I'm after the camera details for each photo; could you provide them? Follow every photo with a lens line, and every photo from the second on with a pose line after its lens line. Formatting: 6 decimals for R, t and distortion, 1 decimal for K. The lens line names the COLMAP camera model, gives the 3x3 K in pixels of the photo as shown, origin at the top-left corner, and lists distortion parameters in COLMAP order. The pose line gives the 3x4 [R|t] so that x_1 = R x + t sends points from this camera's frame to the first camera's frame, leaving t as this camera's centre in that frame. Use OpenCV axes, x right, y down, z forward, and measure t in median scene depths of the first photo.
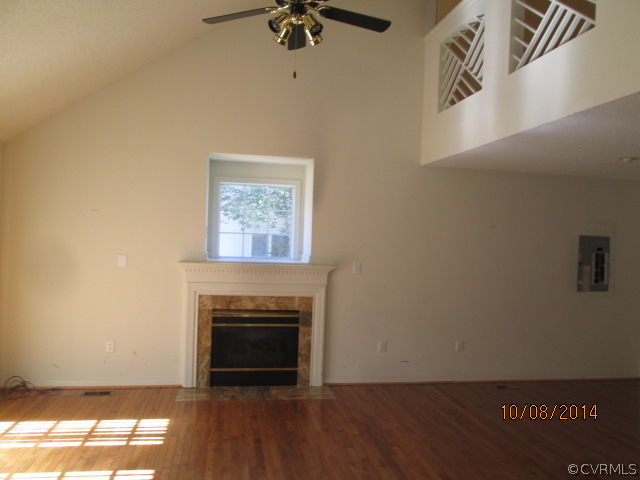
lens RADIAL K [[535.2, 0, 320.0], [0, 535.2, 240.0], [0, 0, 1]] dist [-0.074552, 0.087452]
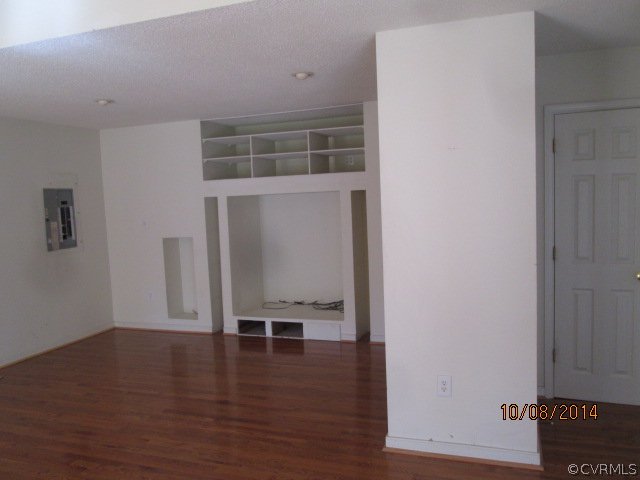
lens RADIAL K [[535.2, 0, 320.0], [0, 535.2, 240.0], [0, 0, 1]] dist [-0.074552, 0.087452]
pose [[0.498764, -0.132728, 0.856515, -0.046201], [0.067380, 0.991152, 0.114356, 0.006776], [-0.864115, 0.000675, 0.503294, 0.149705]]
